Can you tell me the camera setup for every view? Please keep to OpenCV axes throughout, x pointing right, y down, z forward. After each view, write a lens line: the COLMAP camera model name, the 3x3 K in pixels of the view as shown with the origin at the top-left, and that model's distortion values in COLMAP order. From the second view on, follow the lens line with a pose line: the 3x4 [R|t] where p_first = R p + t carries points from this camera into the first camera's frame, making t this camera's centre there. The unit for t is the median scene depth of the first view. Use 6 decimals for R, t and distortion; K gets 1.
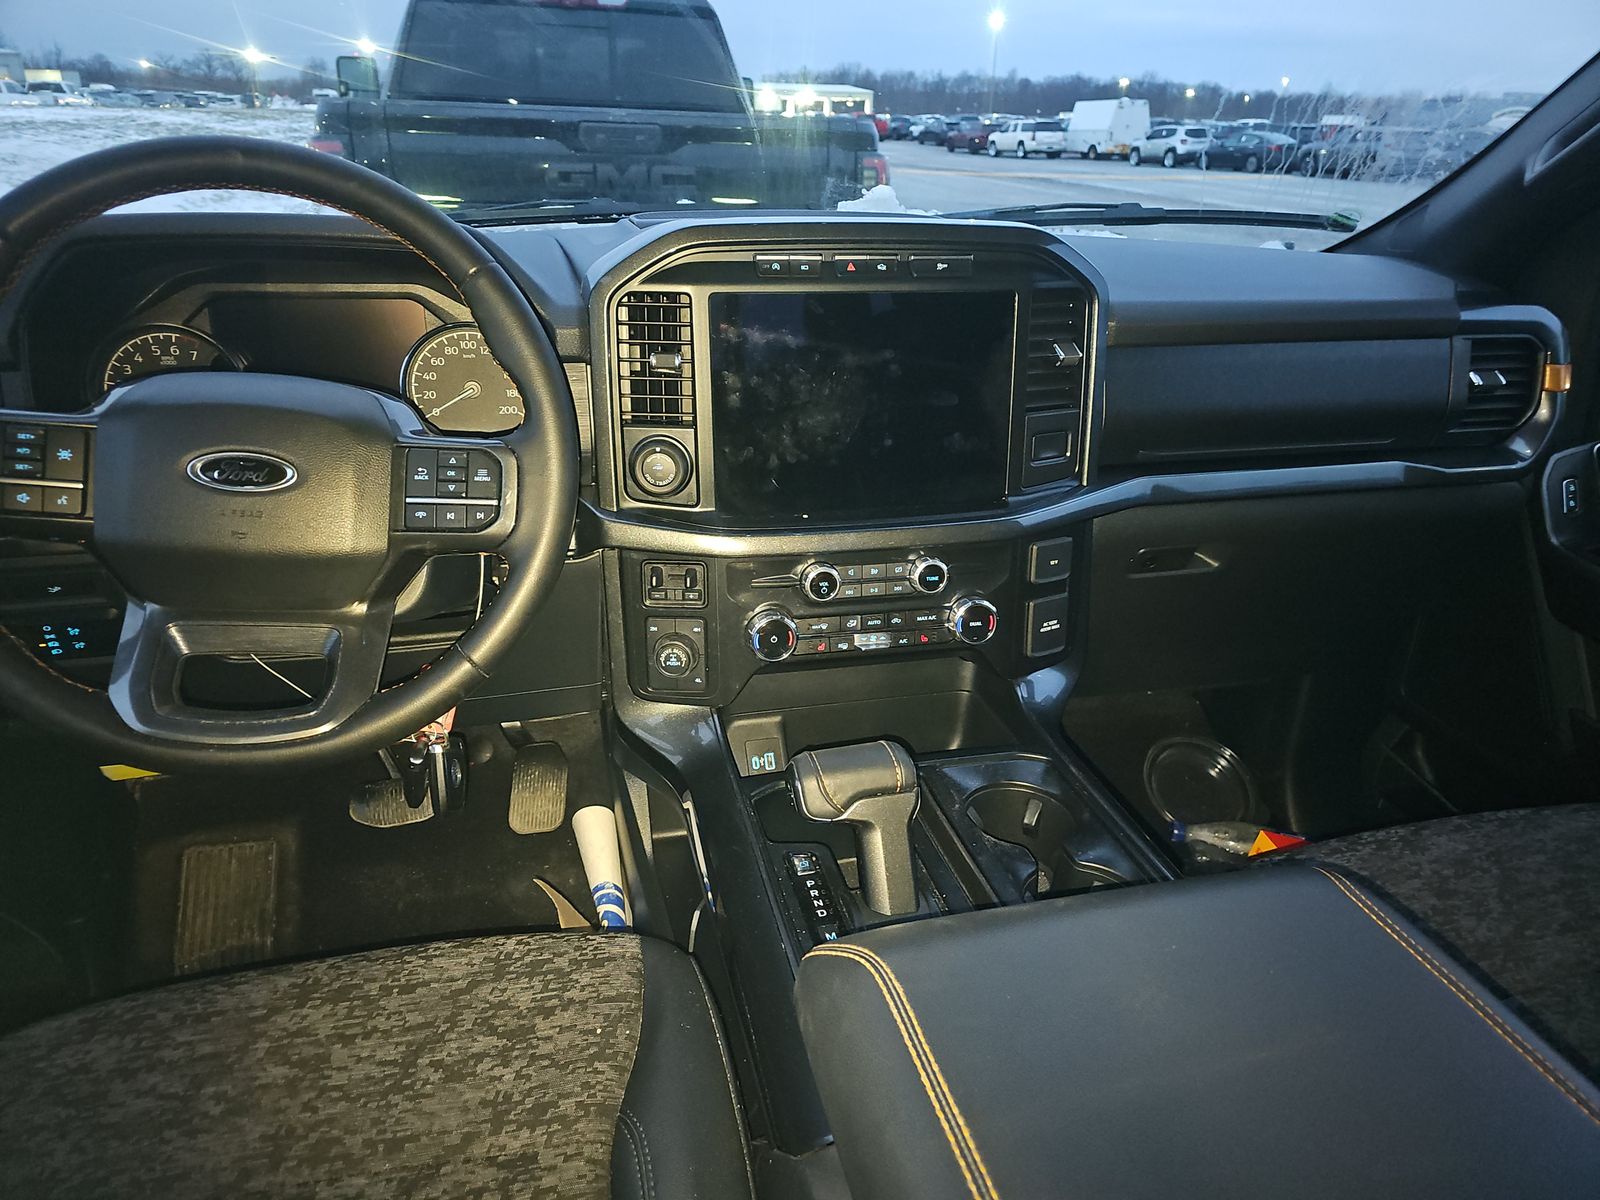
lens RADIAL K [[1077.6, 0, 800.0], [0, 1077.6, 600.0], [0, 0, 1]] dist [0.019733, 0.001227]
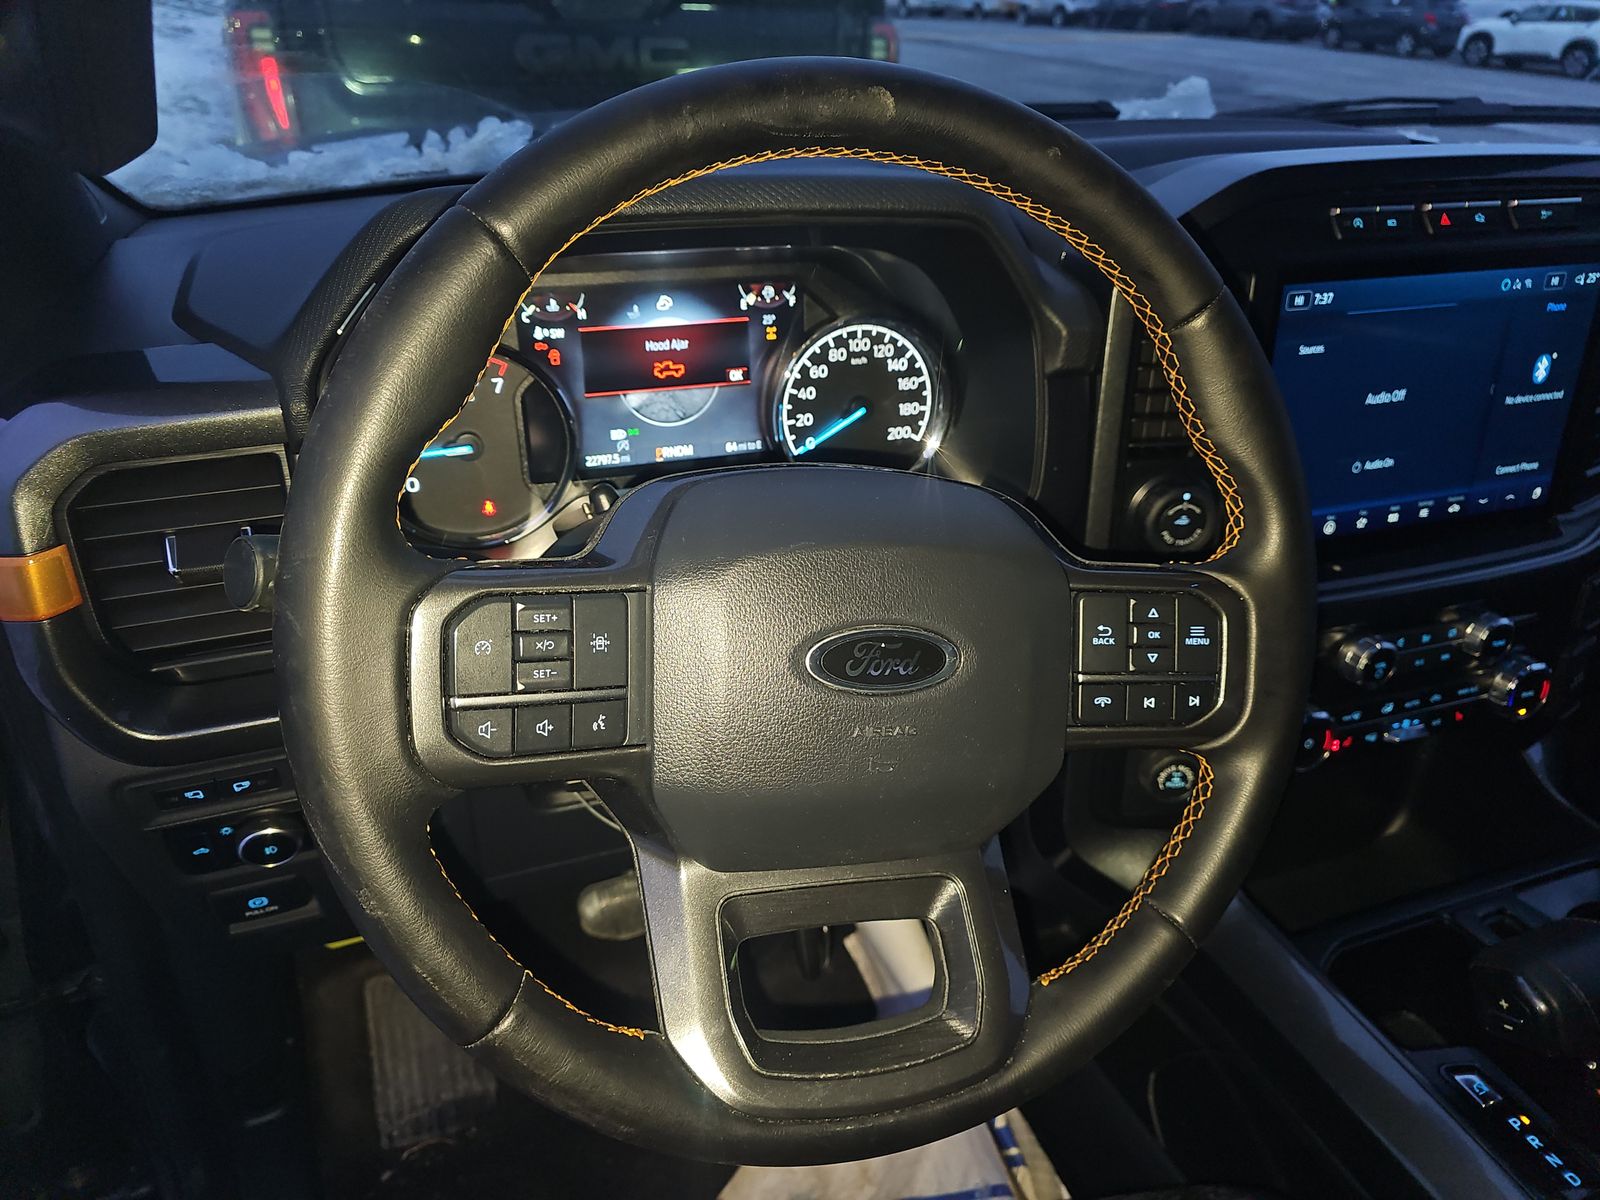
lens RADIAL K [[1086.3, 0, 800.0], [0, 1086.3, 600.0], [0, 0, 1]] dist [0.002367, -0.001645]
pose [[0.994751, -0.055681, 0.085854, -0.318104], [0.046555, 0.993396, 0.104864, -0.114633], [-0.091126, -0.100317, 0.990774, 0.231604]]
